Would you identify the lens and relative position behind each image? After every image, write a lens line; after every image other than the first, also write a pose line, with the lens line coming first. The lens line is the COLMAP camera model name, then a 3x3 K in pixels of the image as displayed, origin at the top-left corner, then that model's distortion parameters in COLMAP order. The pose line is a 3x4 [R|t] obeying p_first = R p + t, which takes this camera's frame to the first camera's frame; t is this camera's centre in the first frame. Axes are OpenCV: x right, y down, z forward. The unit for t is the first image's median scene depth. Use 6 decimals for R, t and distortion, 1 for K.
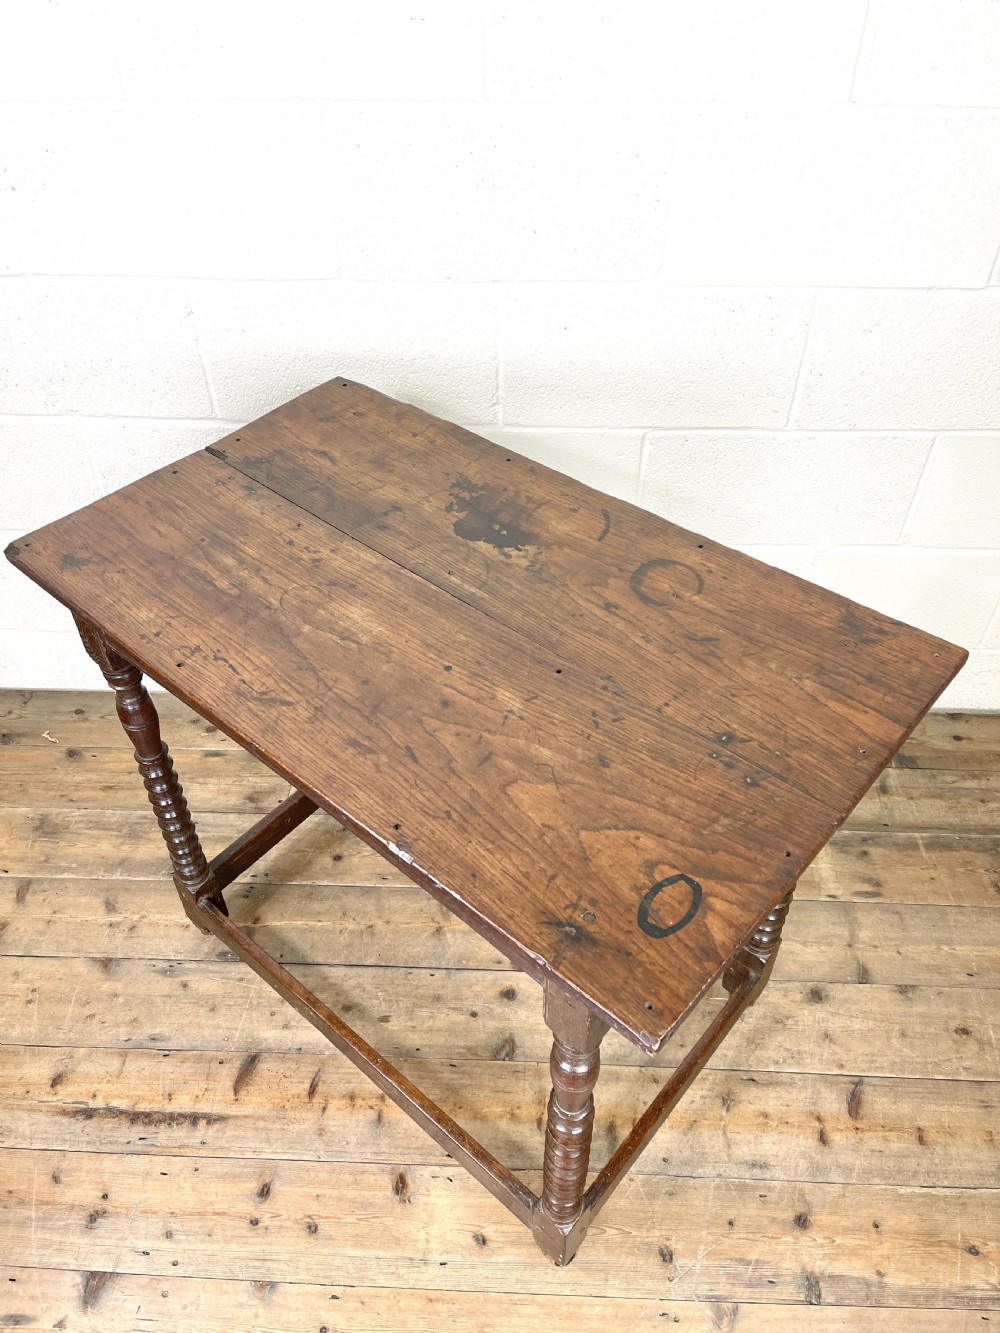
lens RADIAL K [[1007.8, 0, 500.2], [0, 1007.8, 665.8], [0, 0, 1]] dist [0.071493, -0.100240]
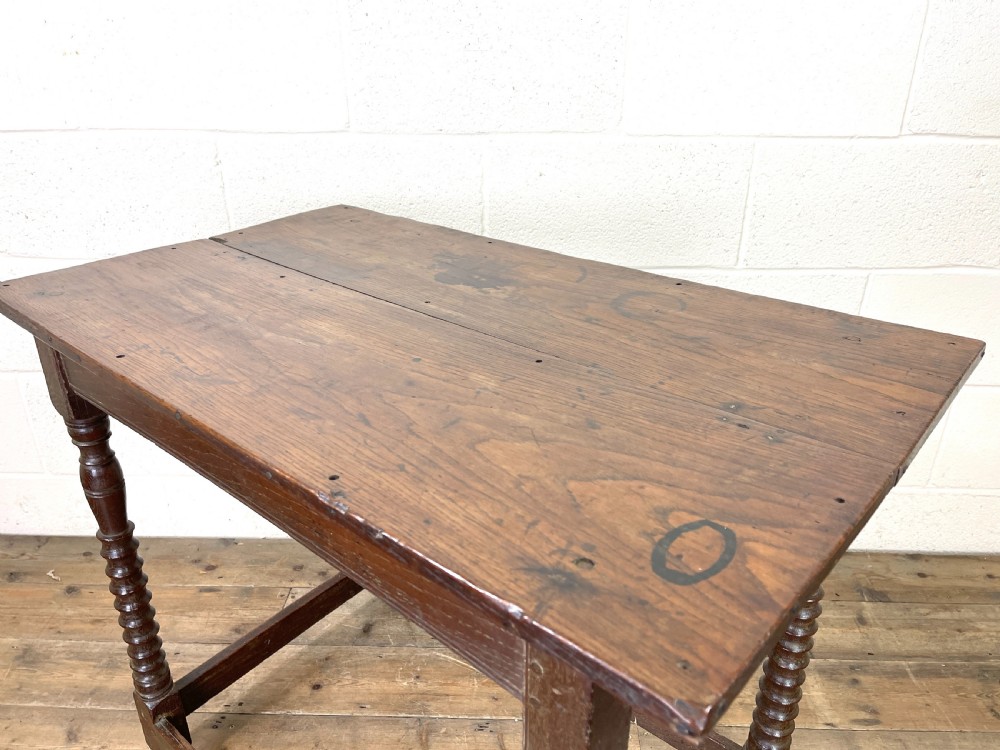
lens RADIAL K [[756.0, 0, 503.0], [0, 756.0, 377.2], [0, 0, 1]] dist [0.071493, -0.100240]
pose [[0.999966, 0.001910, 0.007974, 0.013646], [0.000670, 0.950231, -0.311544, 0.152218], [-0.008172, 0.311539, 0.950198, 0.235003]]
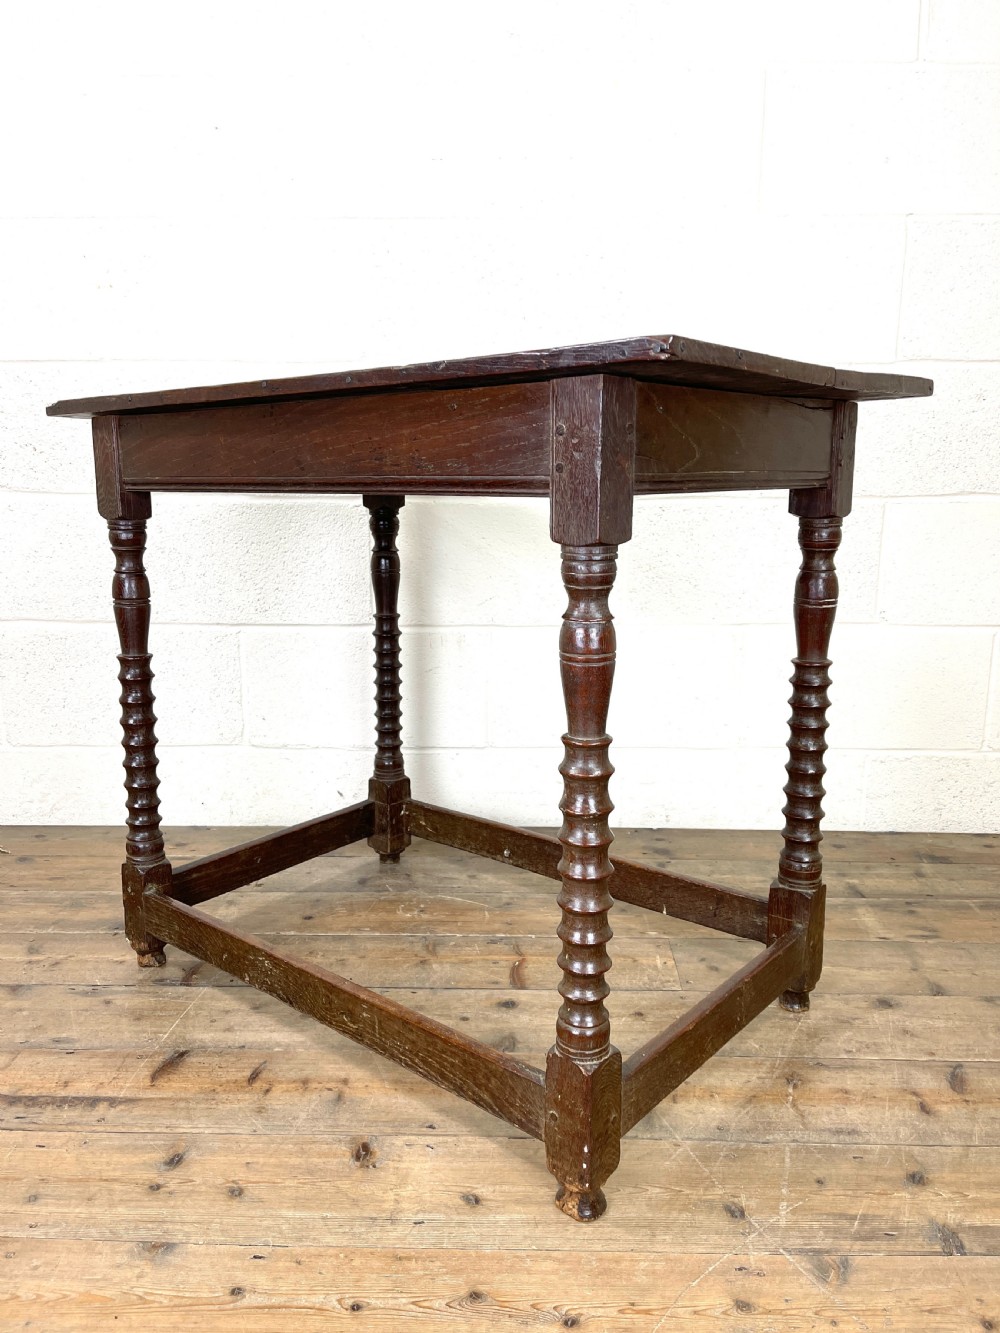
lens RADIAL K [[1007.8, 0, 502.5], [0, 1007.8, 673.2], [0, 0, 1]] dist [0.071493, -0.100240]
pose [[0.999908, 0.002557, 0.013337, -0.007250], [0.005149, 0.837392, -0.546578, 0.550420], [-0.012566, 0.546597, 0.837302, 0.176150]]
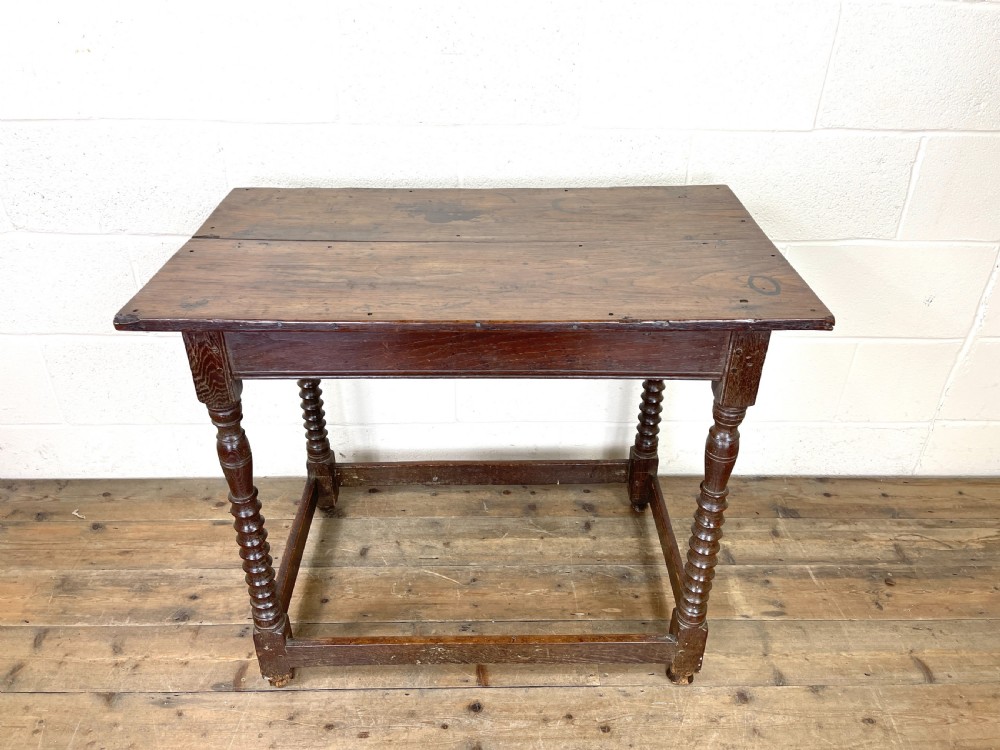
lens RADIAL K [[756.0, 0, 507.0], [0, 756.0, 370.0], [0, 0, 1]] dist [0.071493, -0.100240]
pose [[0.997582, -0.013316, 0.068217, -0.009430], [0.028523, 0.973456, -0.227092, 0.153100], [-0.063382, 0.228488, 0.971481, 0.091242]]
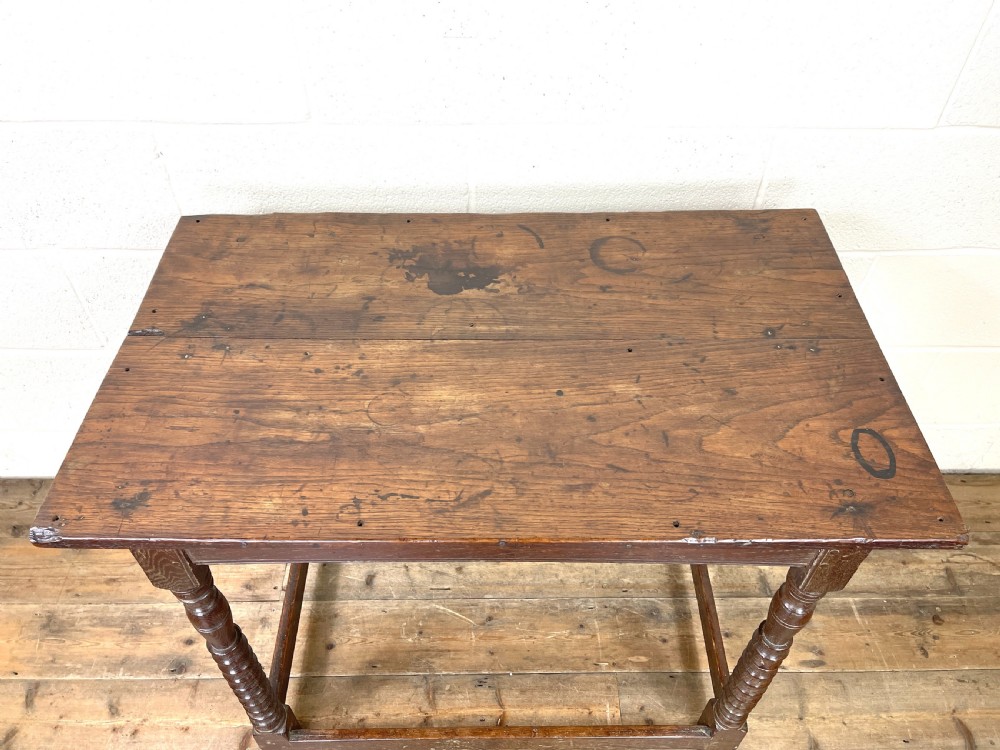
lens RADIAL K [[756.0, 0, 507.8], [0, 756.0, 367.3], [0, 0, 1]] dist [0.071493, -0.100240]
pose [[0.998056, -0.026243, 0.056525, -0.010696], [0.023892, 0.998838, 0.041867, -0.153894], [-0.057558, -0.040435, 0.997523, 0.215075]]
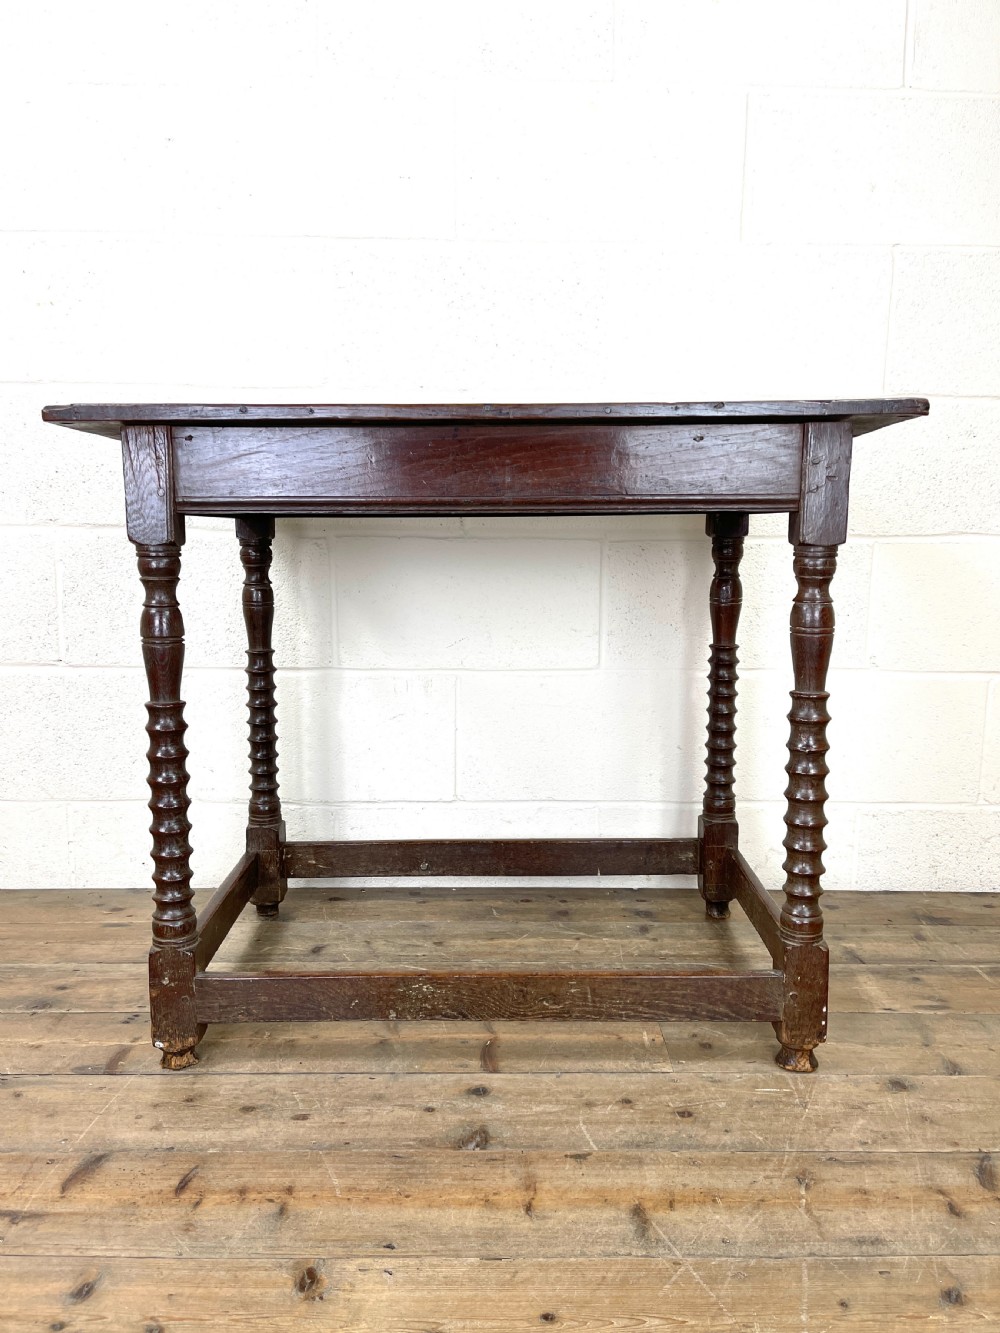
lens RADIAL K [[1007.8, 0, 510.1], [0, 1007.8, 675.5], [0, 0, 1]] dist [0.071493, -0.100240]
pose [[0.998485, 0.007055, 0.054572, -0.010656], [0.026547, 0.806932, -0.590047, 0.515179], [-0.048199, 0.590602, 0.805522, 0.248368]]
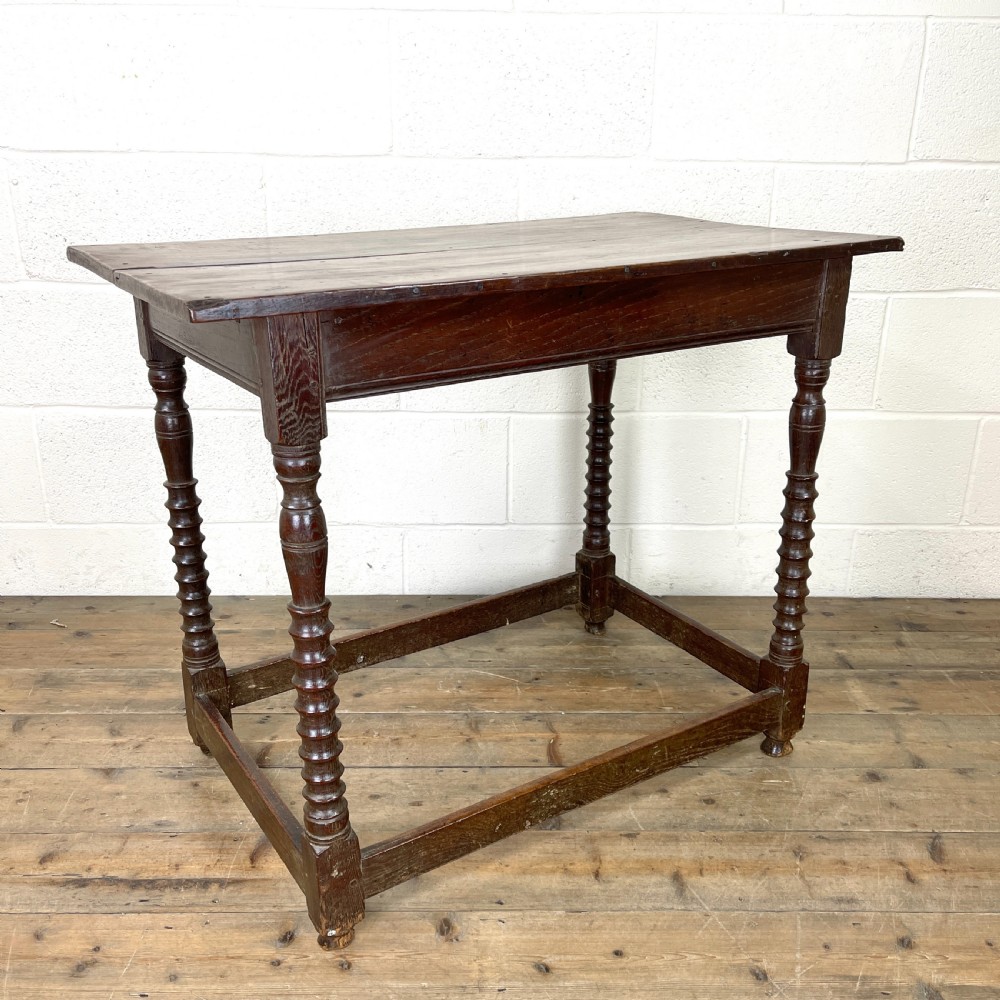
lens RADIAL K [[1012.6, 0, 503.6], [0, 1012.6, 504.7], [0, 0, 1]] dist [0.026472, 0.000000]
pose [[0.998535, -0.003463, 0.053996, -0.083132], [0.025720, 0.908364, -0.417389, 0.483094], [-0.047603, 0.418166, 0.907122, 0.053047]]
